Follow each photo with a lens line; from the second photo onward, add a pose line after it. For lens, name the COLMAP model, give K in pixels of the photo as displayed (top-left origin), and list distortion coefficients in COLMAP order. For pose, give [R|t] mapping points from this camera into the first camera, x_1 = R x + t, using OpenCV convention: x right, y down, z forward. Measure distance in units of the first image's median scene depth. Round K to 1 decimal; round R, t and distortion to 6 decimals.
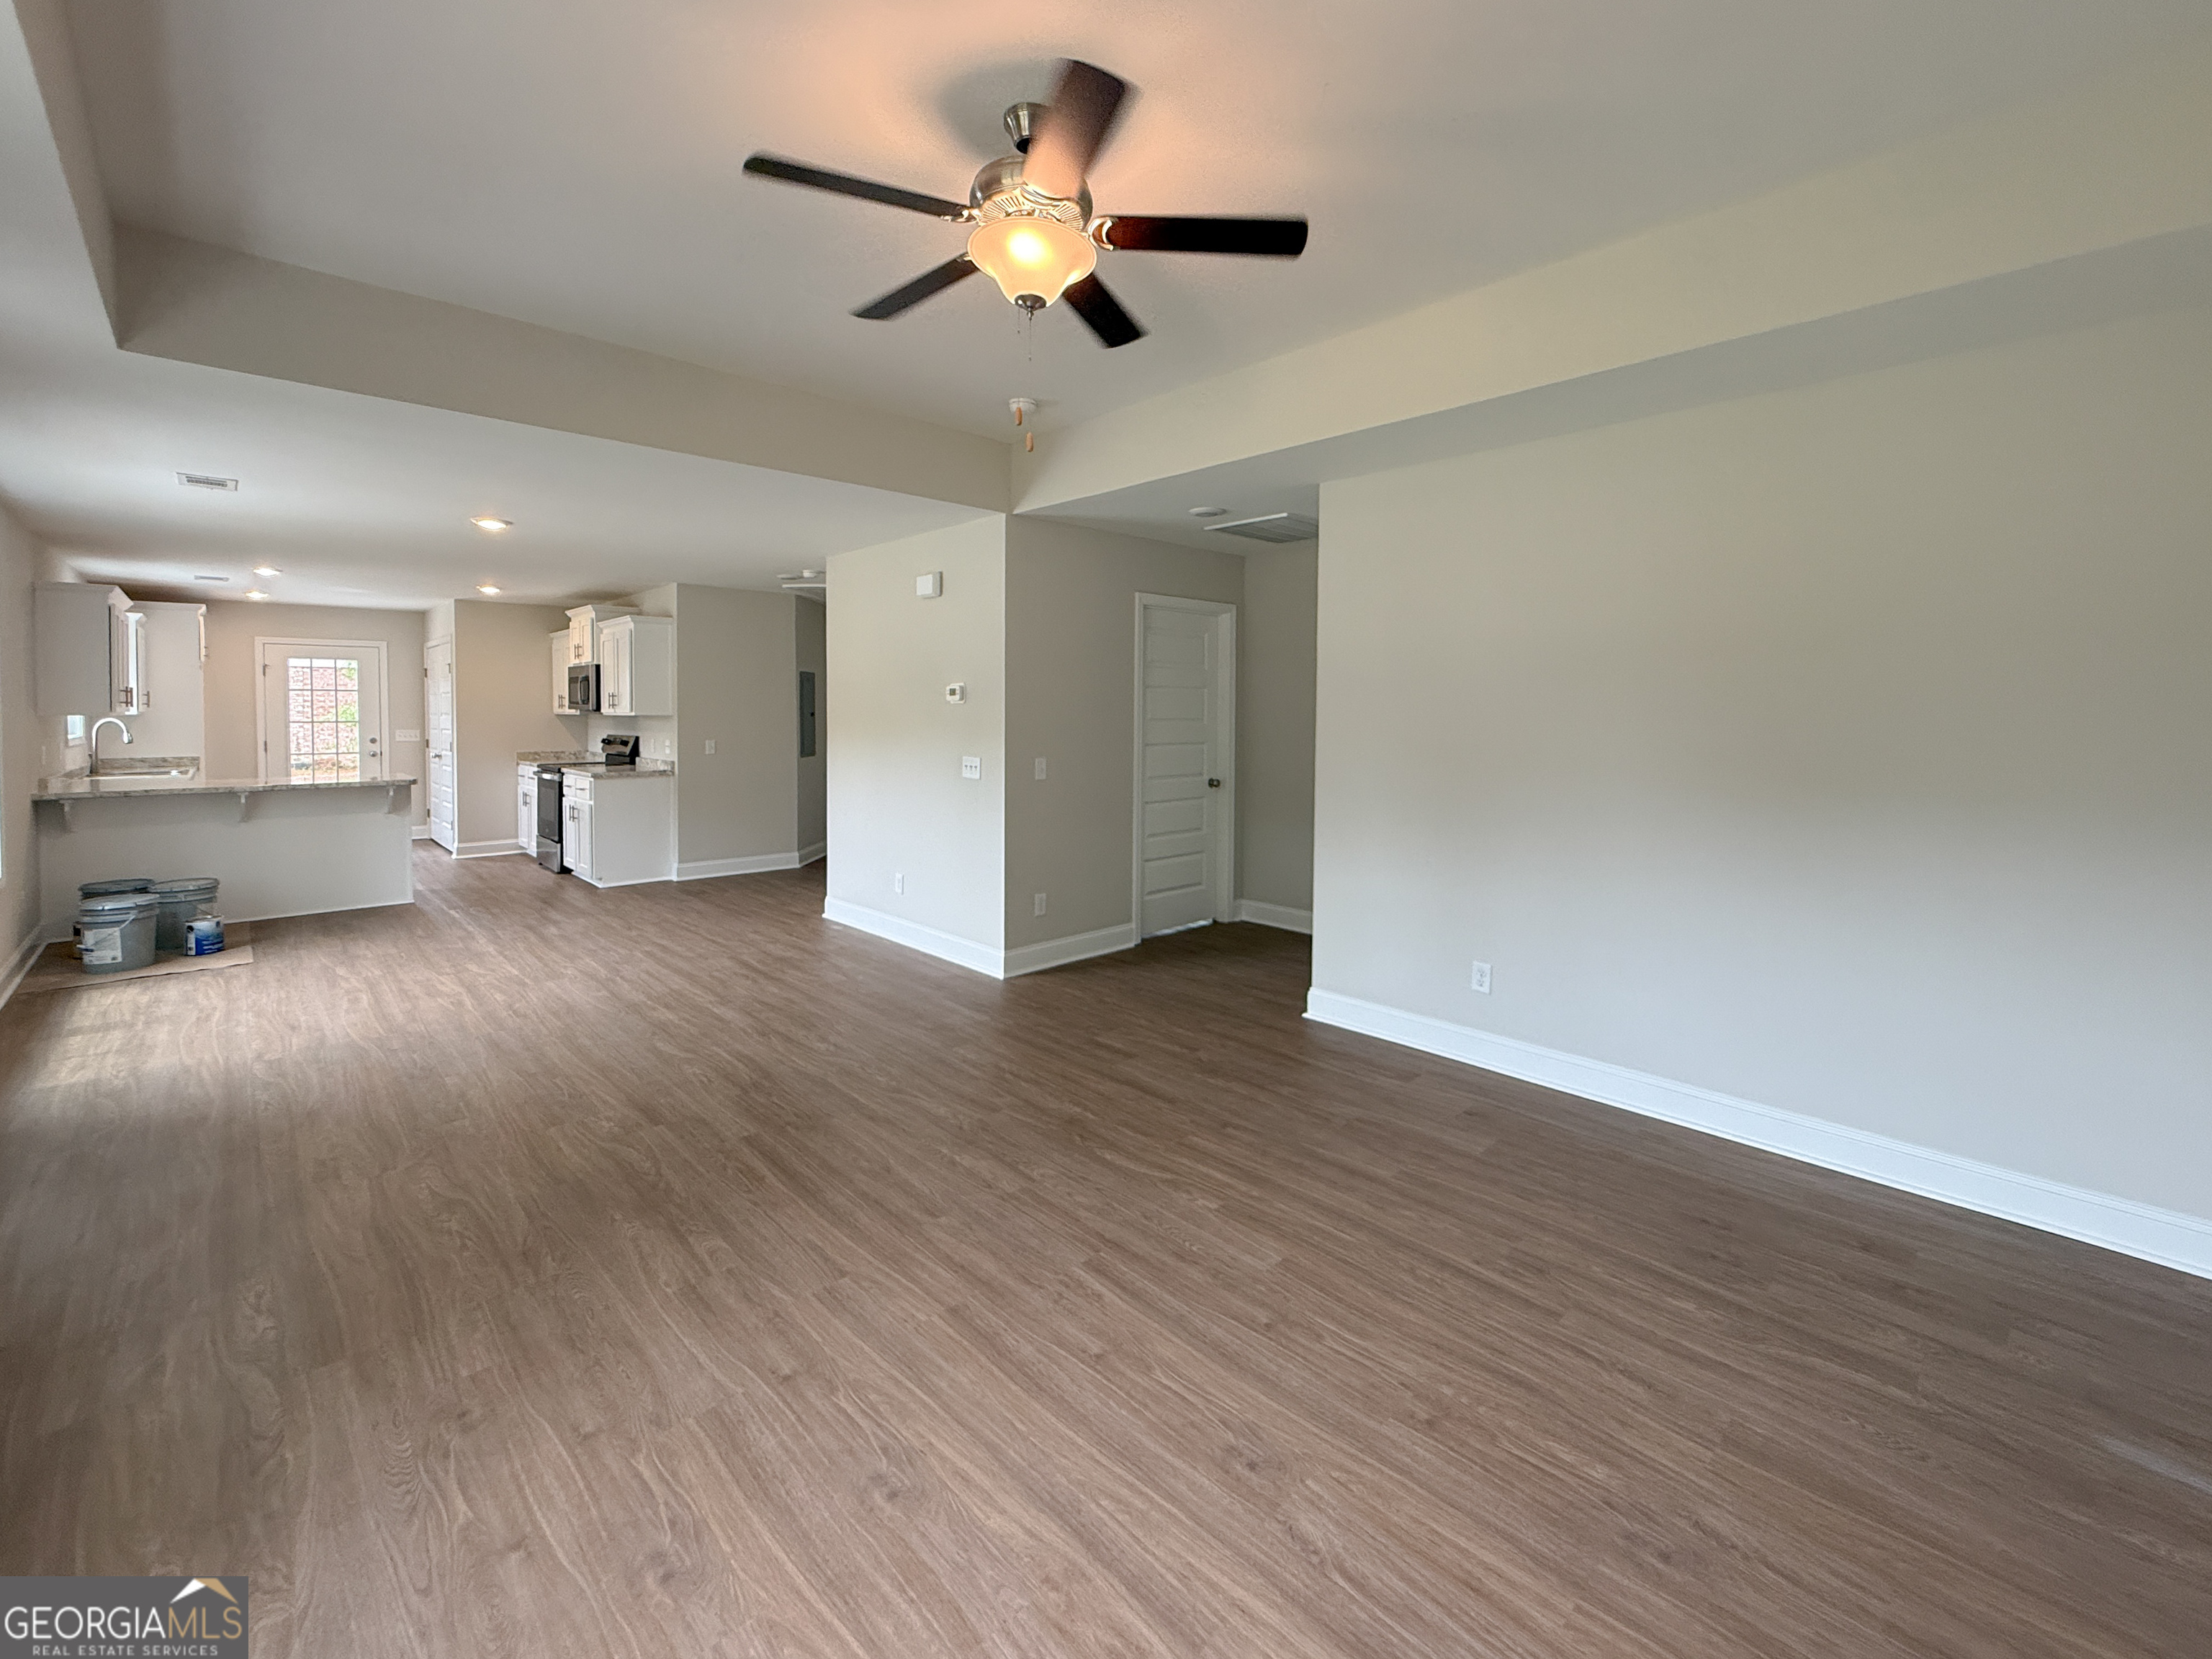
lens RADIAL K [[870.2, 0, 1034.4], [0, 870.2, 737.0], [0, 0, 1]] dist [-0.000201, -0.000209]
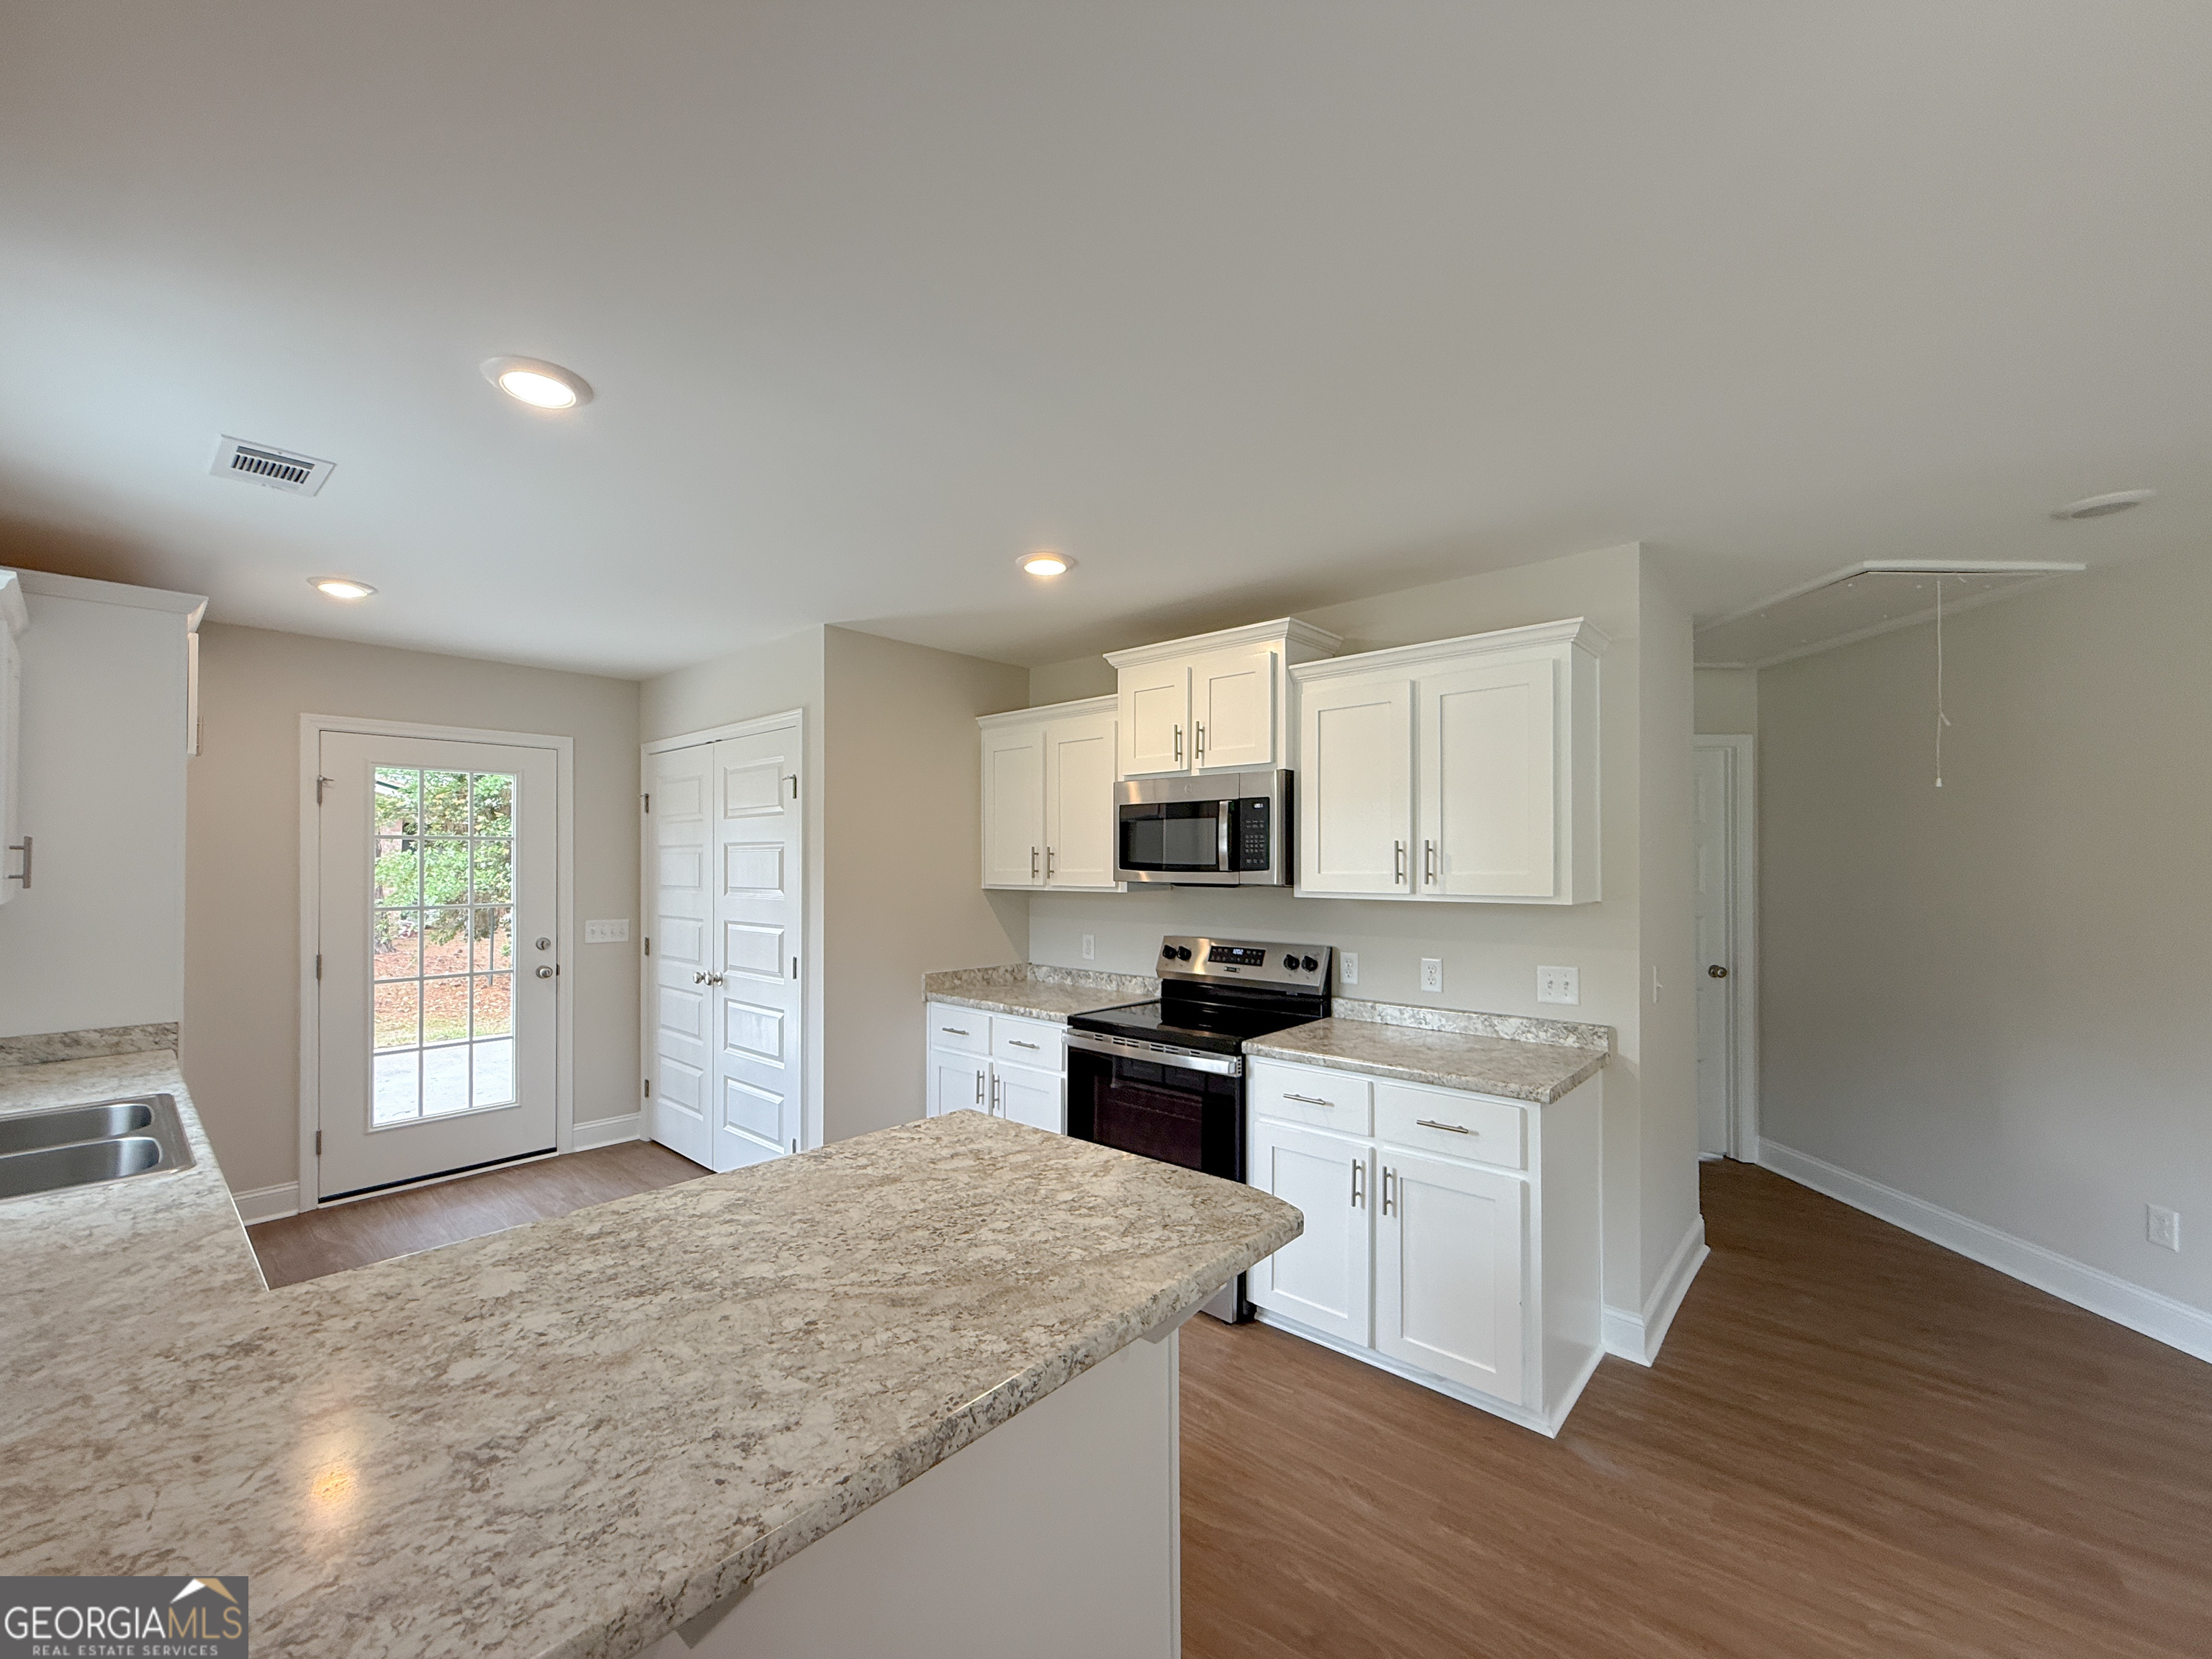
lens RADIAL K [[870.2, 0, 1075.8], [0, 870.2, 865.4], [0, 0, 1]] dist [-0.000201, -0.000209]
pose [[0.996638, -0.001851, 0.081907, -0.637341], [0.003769, 0.999722, -0.023257, -0.033102], [-0.081841, 0.023487, 0.996369, 0.627616]]
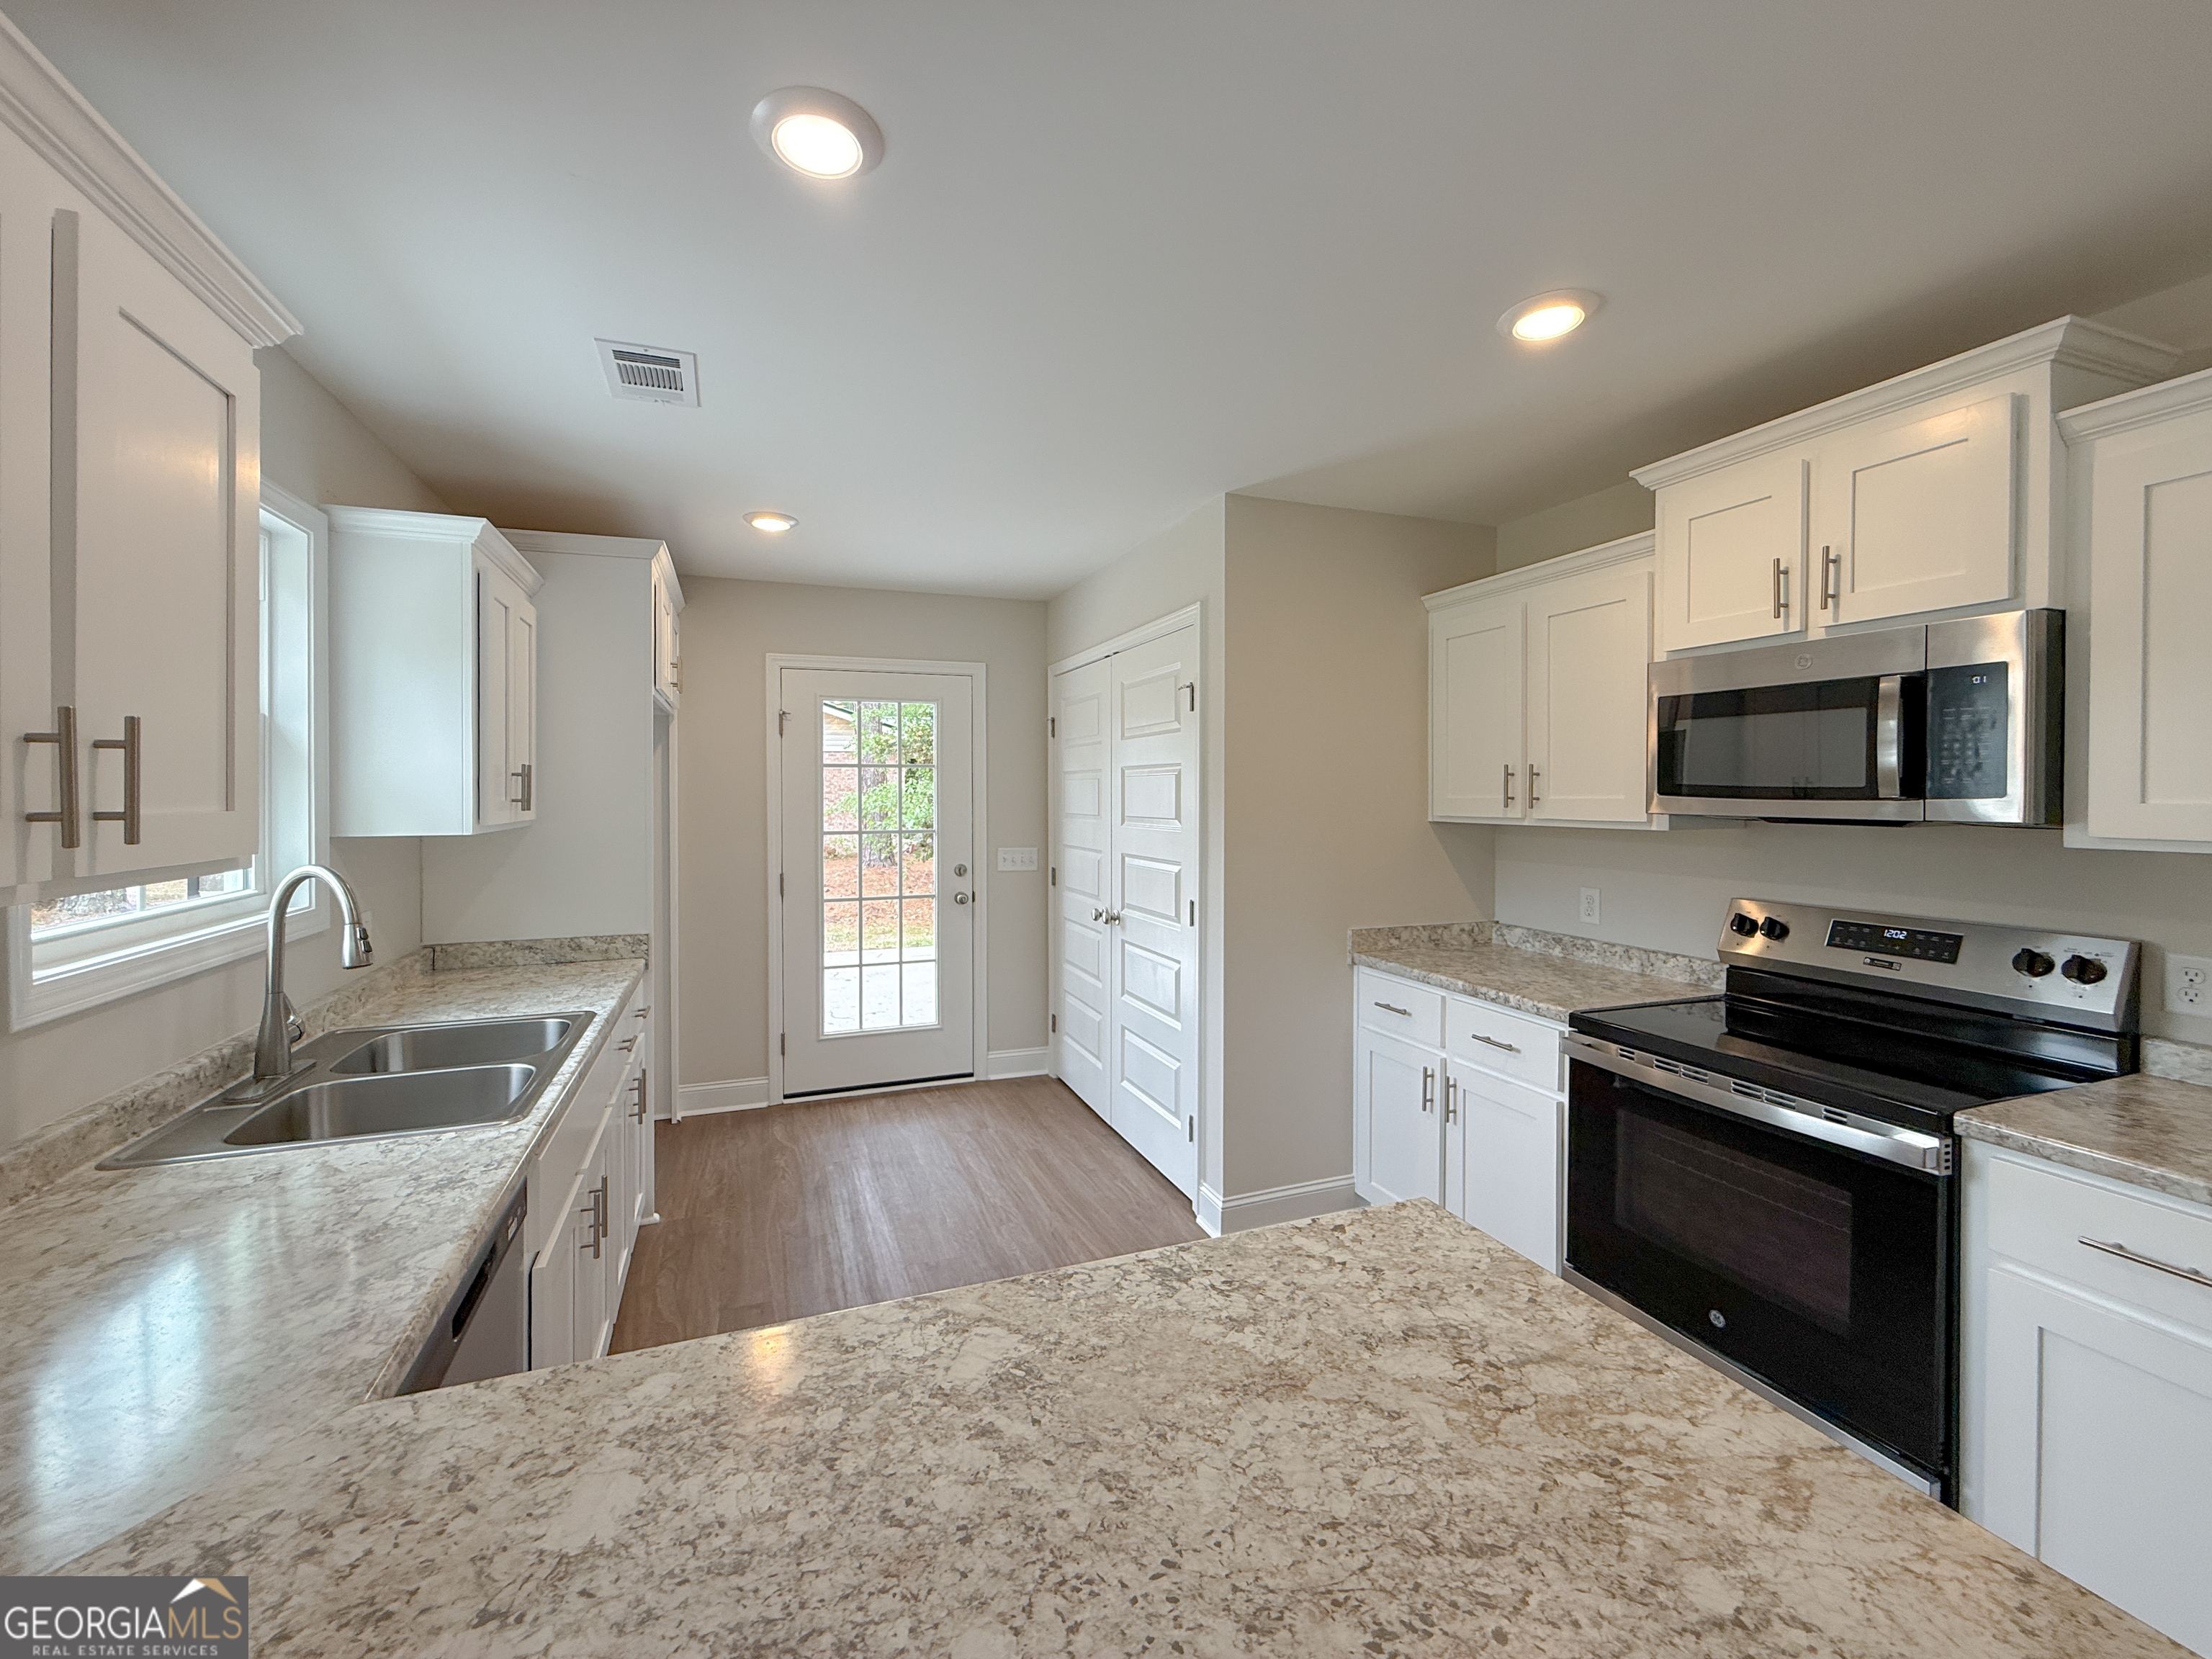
lens RADIAL K [[870.2, 0, 1084.7], [0, 870.2, 803.8], [0, 0, 1]] dist [-0.000201, -0.000209]
pose [[0.926181, 0.001936, -0.377073, -0.646938], [-0.006666, 0.999915, -0.011241, -0.034049], [0.377019, 0.012925, 0.926115, 0.729096]]
